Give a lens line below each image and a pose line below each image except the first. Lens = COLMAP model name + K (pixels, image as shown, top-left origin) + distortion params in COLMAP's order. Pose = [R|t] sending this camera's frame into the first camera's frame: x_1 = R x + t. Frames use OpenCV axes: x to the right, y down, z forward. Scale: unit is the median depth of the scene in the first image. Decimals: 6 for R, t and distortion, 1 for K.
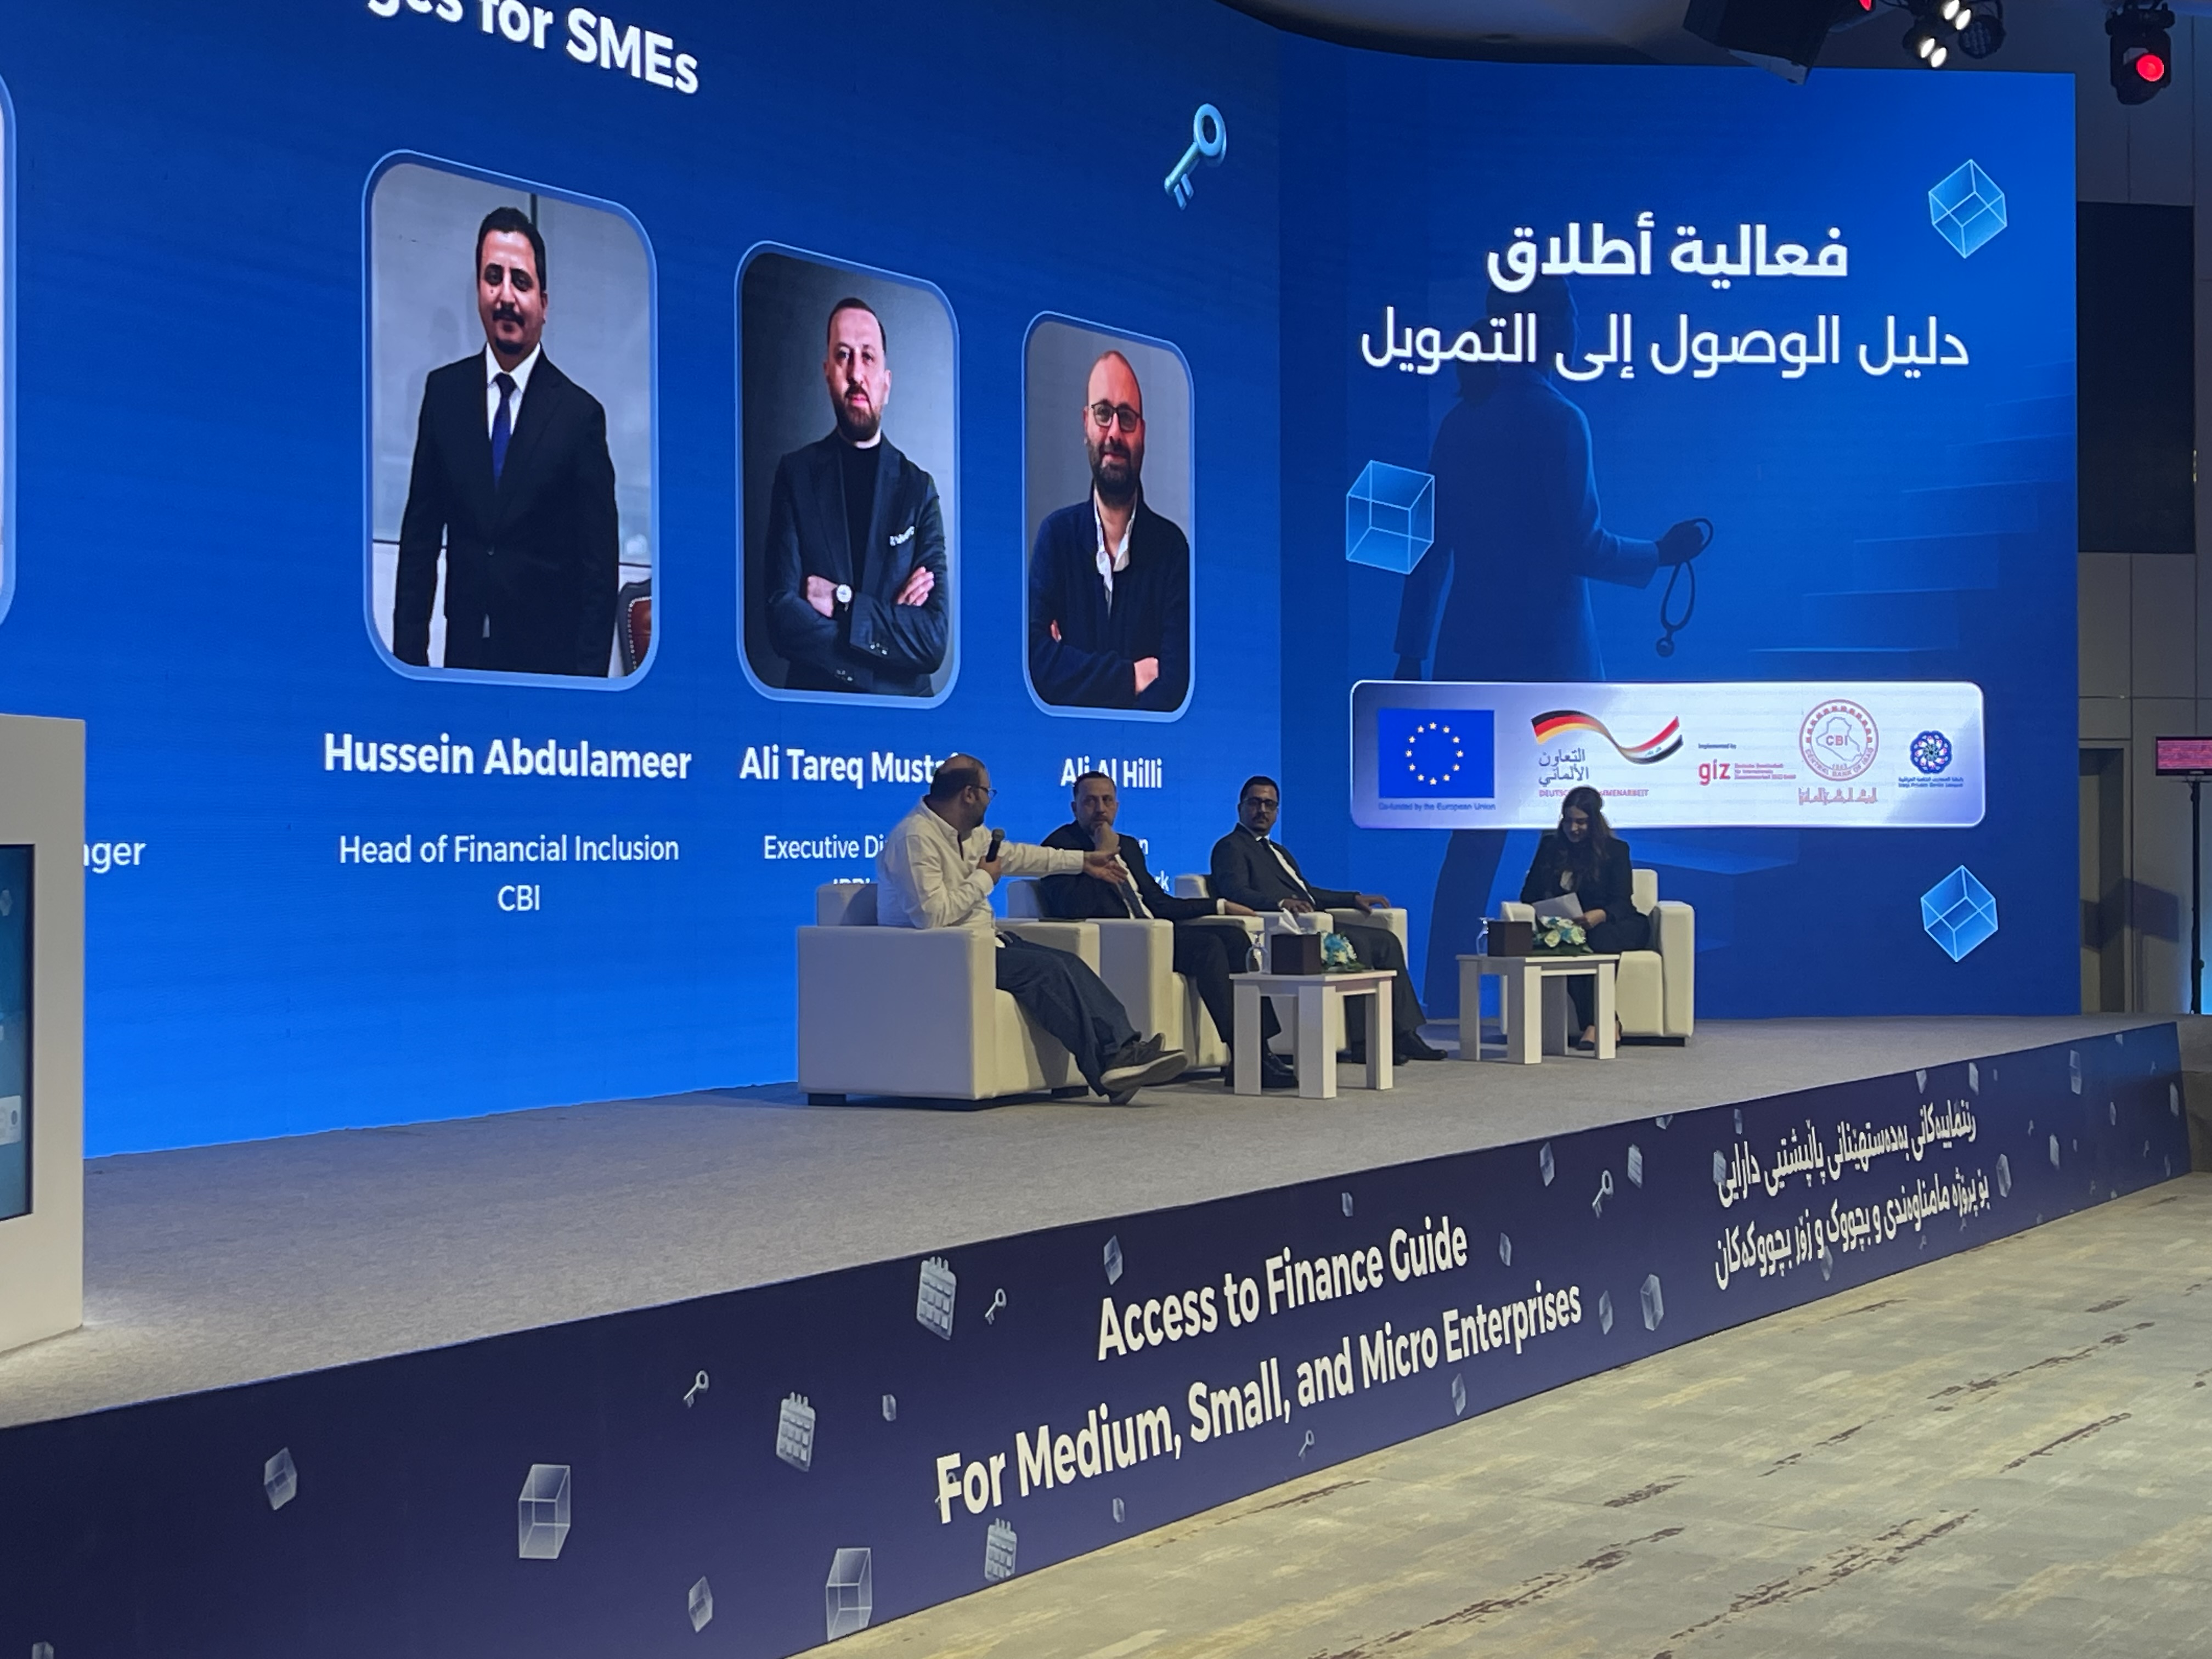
lens RADIAL K [[3142.7, 0, 1126.6], [0, 3142.7, 829.9], [0, 0, 1]] dist [0.109598, 0.000000]
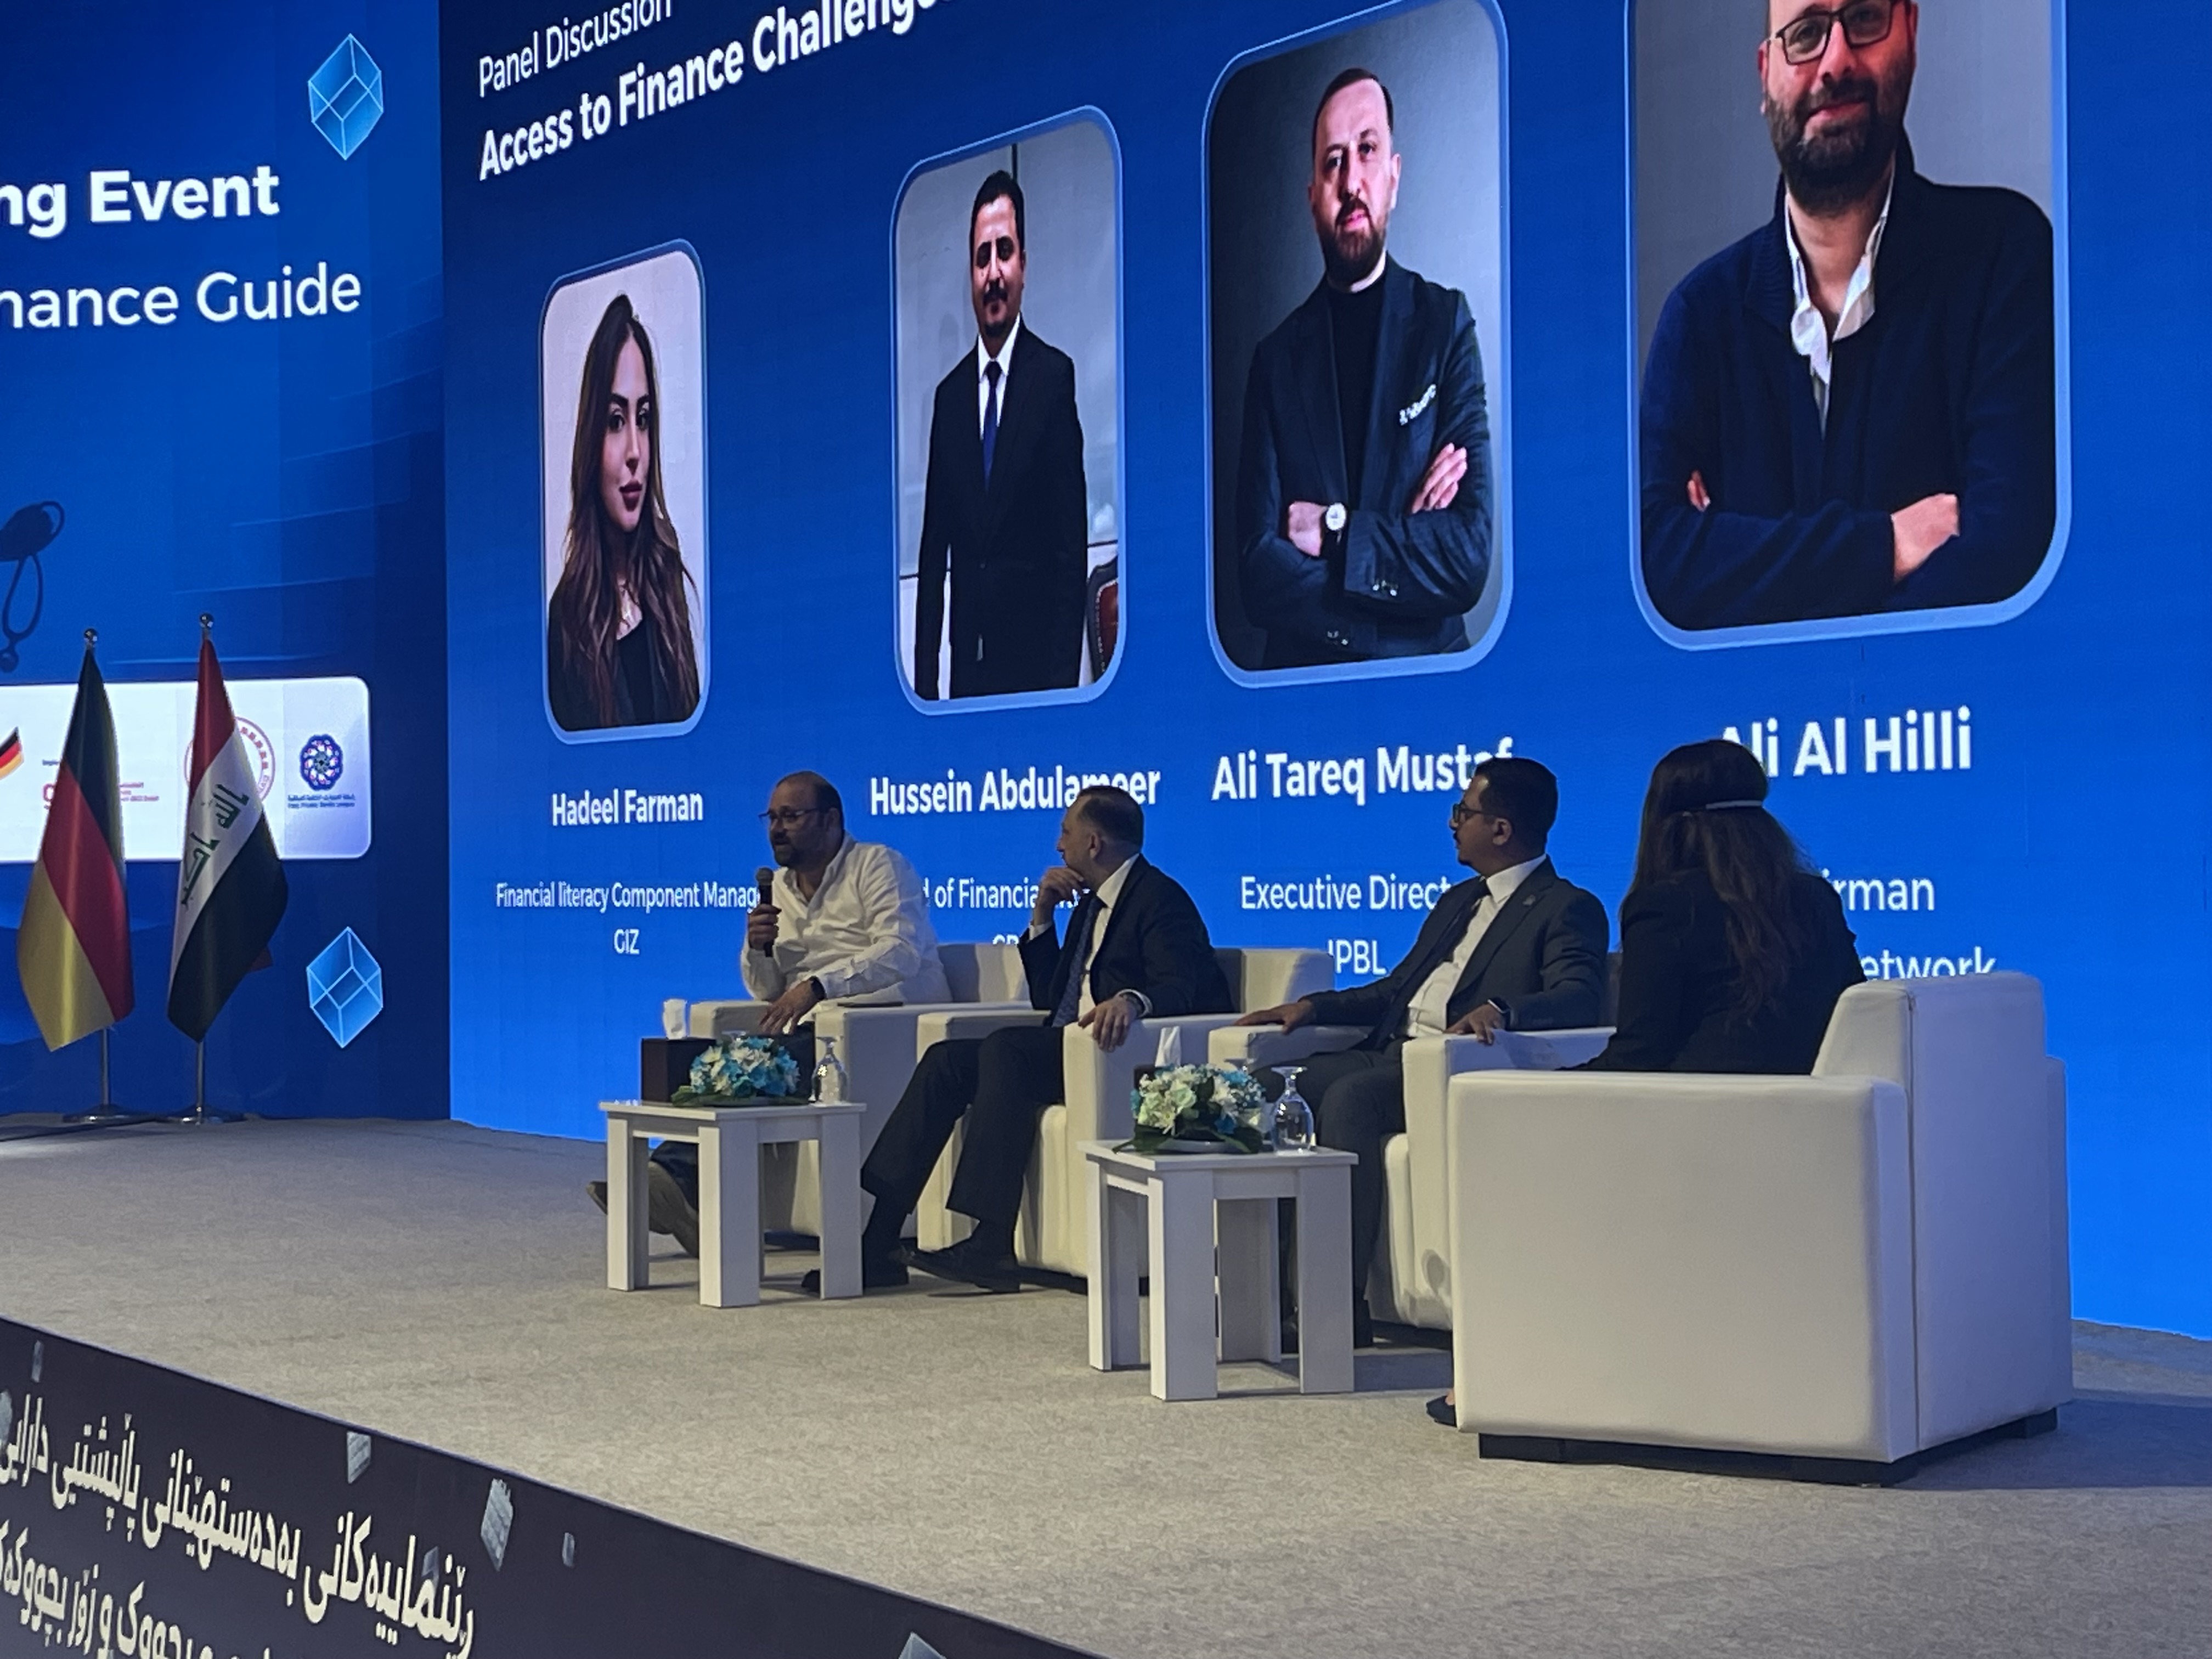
lens RADIAL K [[3954.0, 0, 1107.8], [0, 3954.0, 821.3], [0, 0, 1]] dist [0.104404, 0.000000]
pose [[-0.438685, -0.007968, -0.898606, 0.612846], [0.011530, 0.999828, -0.014495, 0.001625], [0.898567, -0.016719, -0.438517, 1.174394]]
